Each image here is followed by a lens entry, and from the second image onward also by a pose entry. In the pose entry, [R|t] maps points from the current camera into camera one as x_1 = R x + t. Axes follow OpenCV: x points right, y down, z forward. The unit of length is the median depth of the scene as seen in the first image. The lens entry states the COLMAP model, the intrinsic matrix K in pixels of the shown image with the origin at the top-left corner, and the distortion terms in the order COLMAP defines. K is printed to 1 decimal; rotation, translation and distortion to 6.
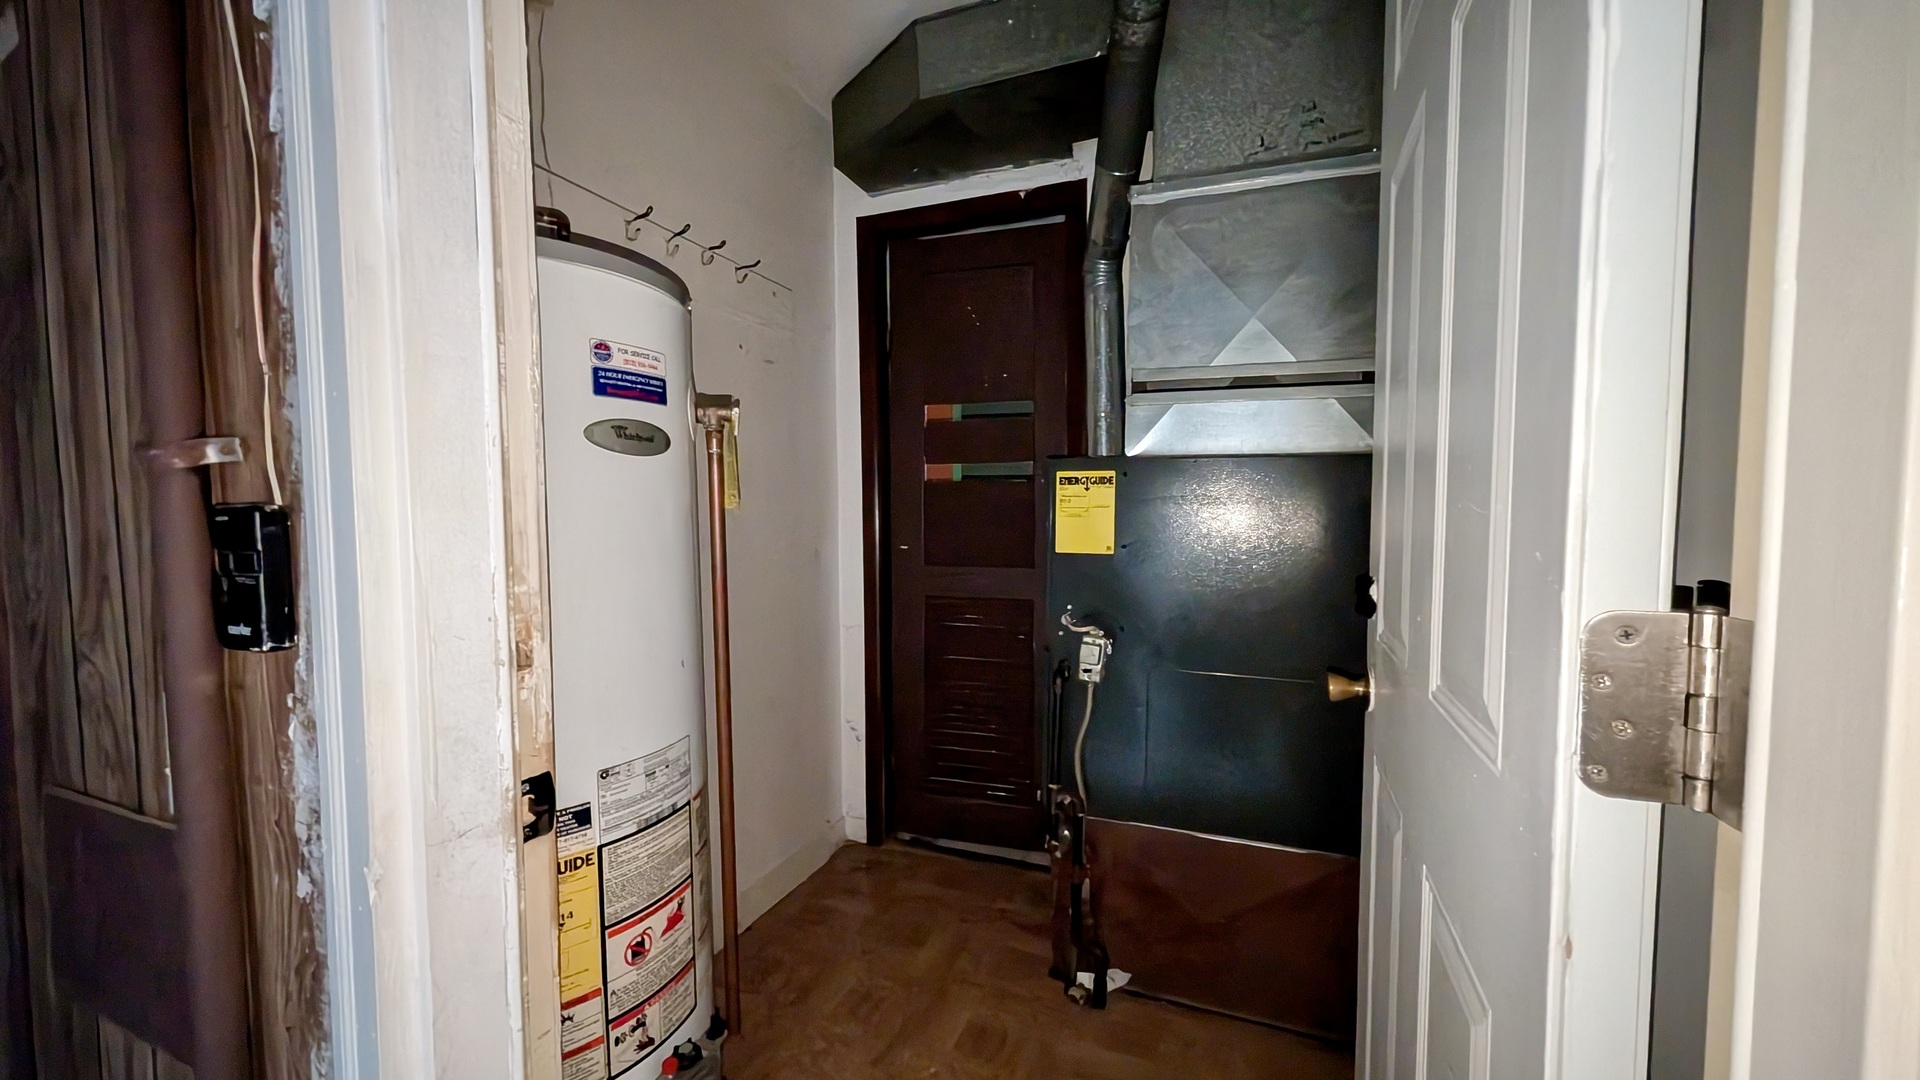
lens RADIAL K [[723.6, 0, 957.4], [0, 723.6, 551.2], [0, 0, 1]] dist [0.003048, -0.000395]
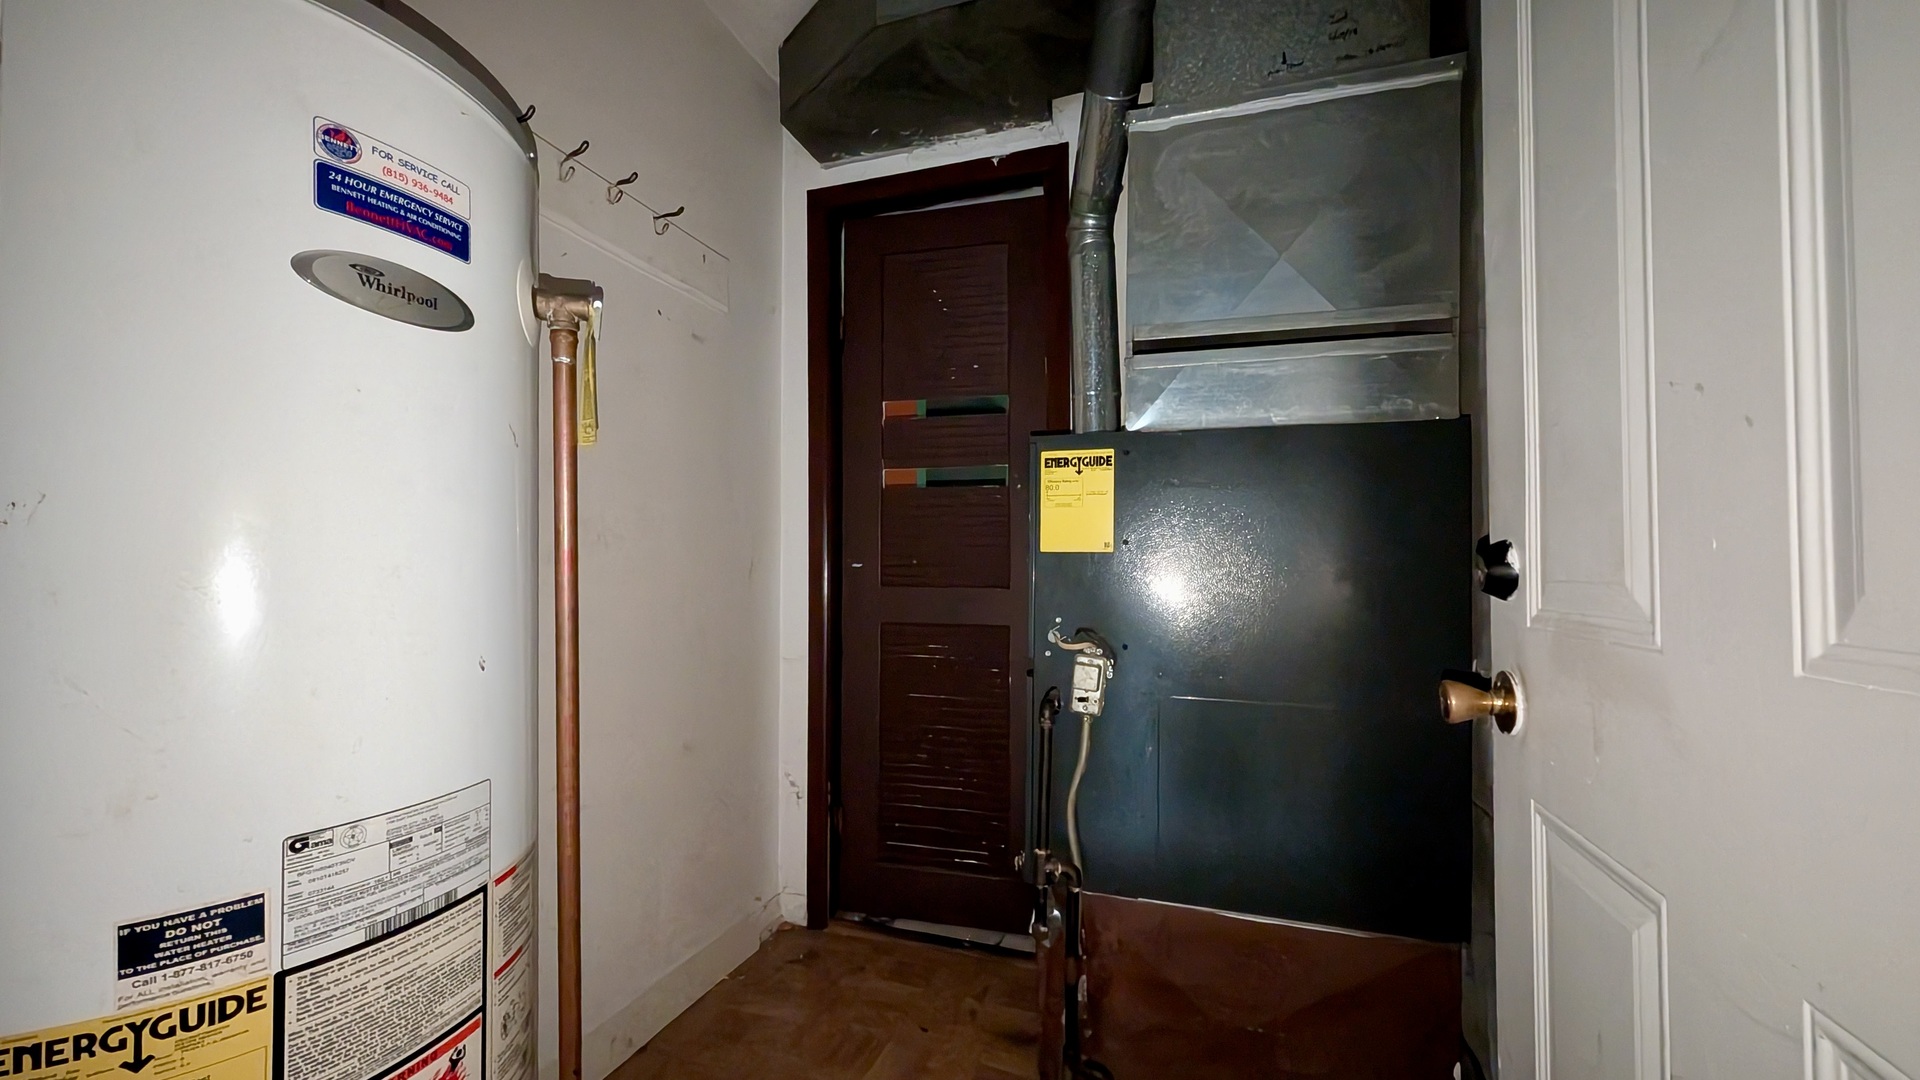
lens RADIAL K [[723.6, 0, 957.4], [0, 723.6, 551.2], [0, 0, 1]] dist [0.003048, -0.000395]
pose [[0.998883, 0.005970, 0.046875, 0.006325], [-0.002264, 0.996895, -0.078710, 0.066867], [-0.047199, 0.078516, 0.995795, 0.213100]]
